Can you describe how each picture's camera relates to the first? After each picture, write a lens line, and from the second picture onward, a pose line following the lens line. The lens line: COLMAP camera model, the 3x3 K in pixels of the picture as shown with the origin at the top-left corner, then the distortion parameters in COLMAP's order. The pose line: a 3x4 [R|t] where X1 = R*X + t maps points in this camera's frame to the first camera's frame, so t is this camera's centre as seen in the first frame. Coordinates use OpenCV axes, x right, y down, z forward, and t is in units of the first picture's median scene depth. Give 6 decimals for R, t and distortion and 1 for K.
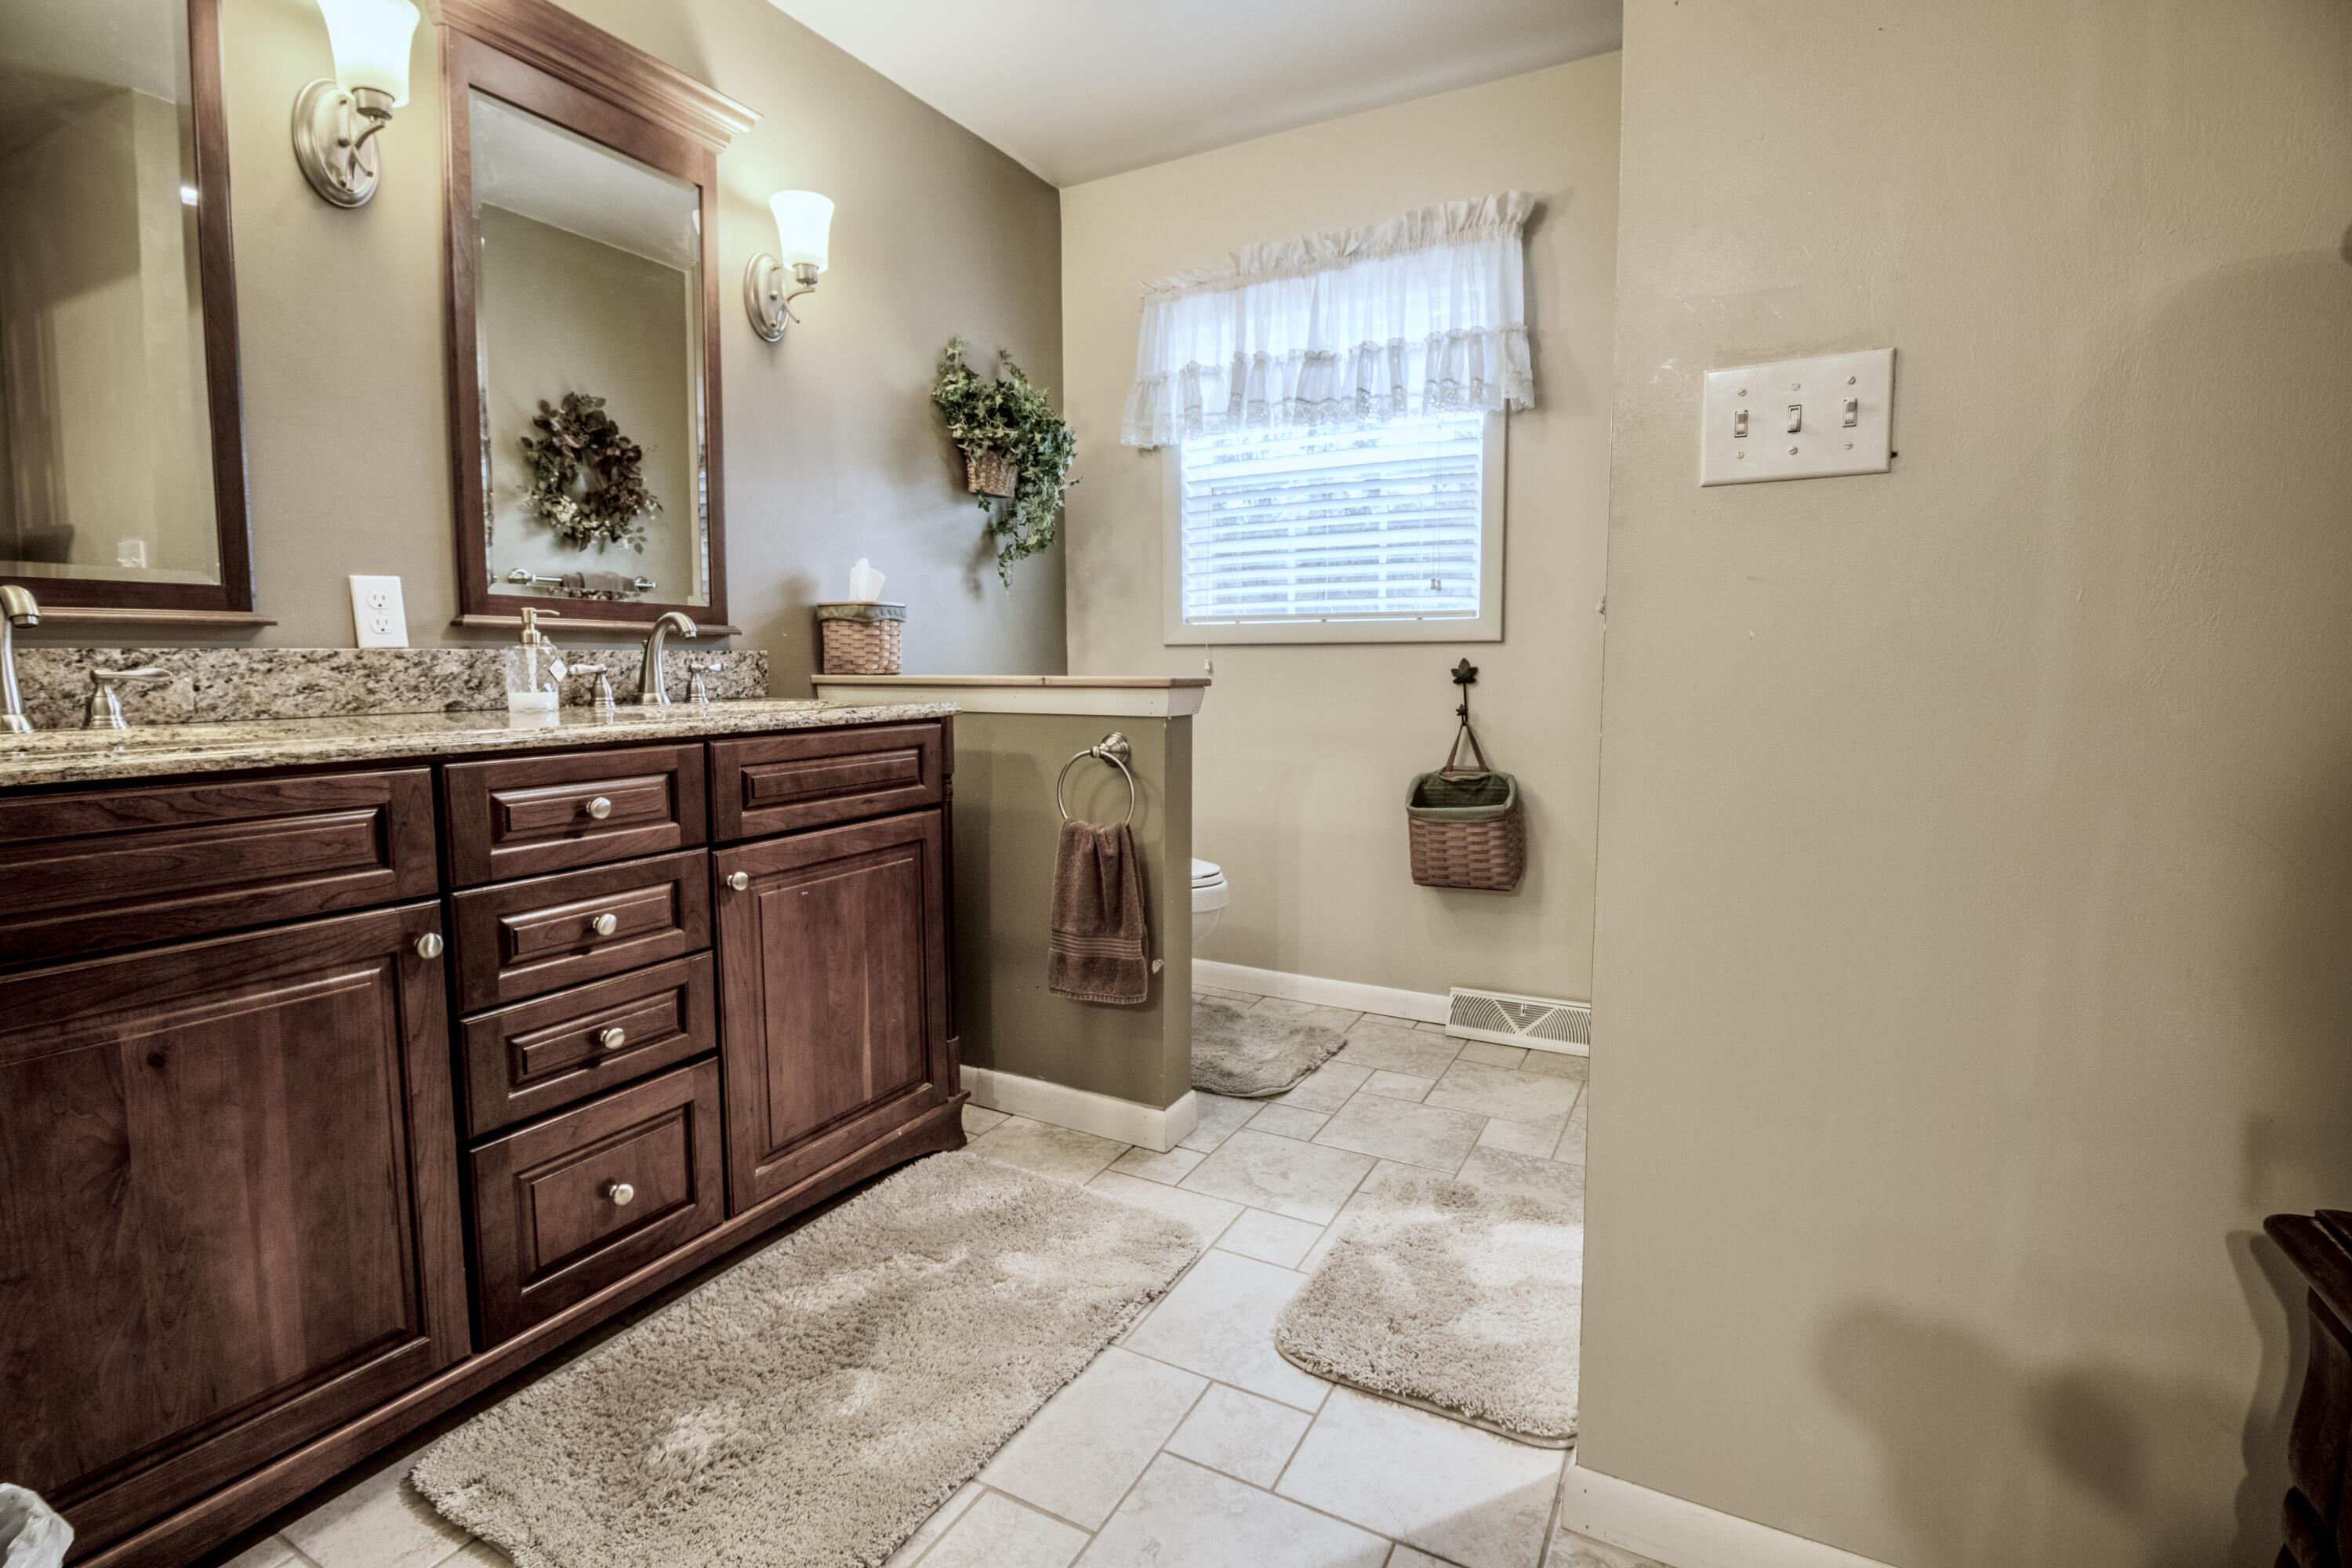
lens RADIAL K [[1112.7, 0, 1173.8], [0, 1112.7, 783.1], [0, 0, 1]] dist [-0.010556, -0.002115]
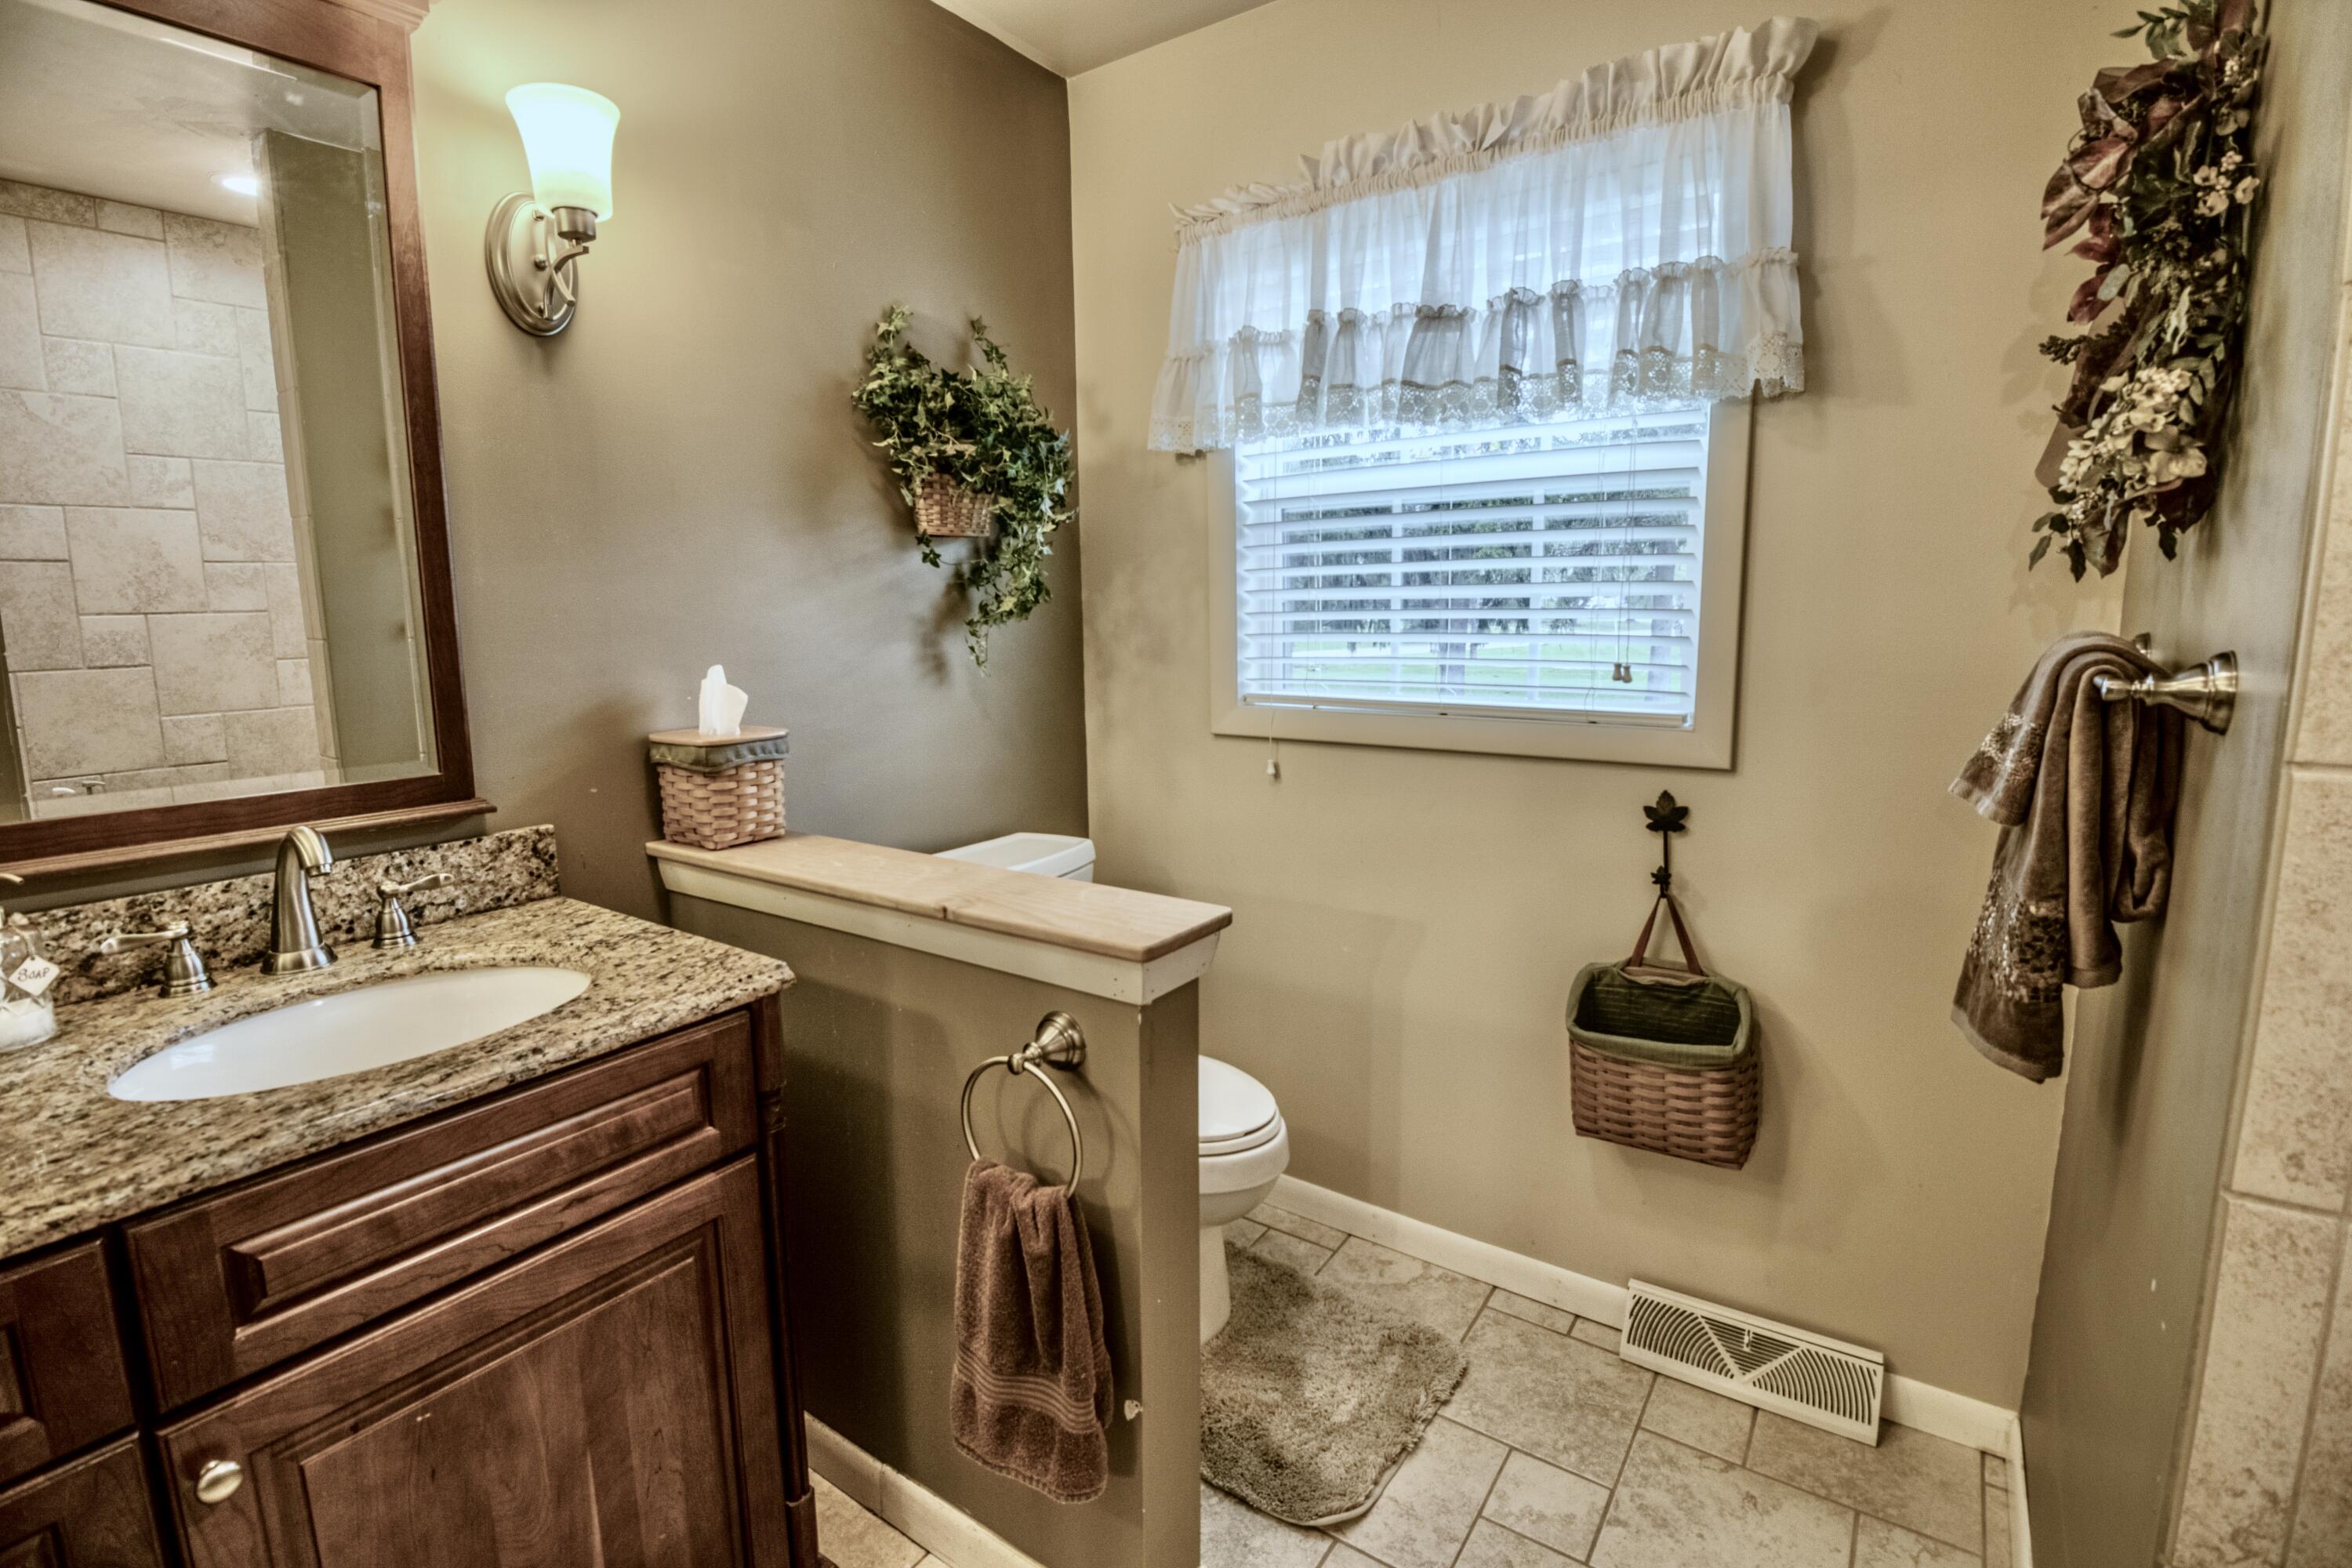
lens RADIAL K [[1112.7, 0, 1169.6], [0, 1112.7, 778.7], [0, 0, 1]] dist [-0.010556, -0.002115]
pose [[0.993107, 0.008390, -0.116911, 0.055118], [-0.002472, 0.998713, 0.050668, -0.154097], [0.117185, -0.050029, 0.991849, 0.346920]]
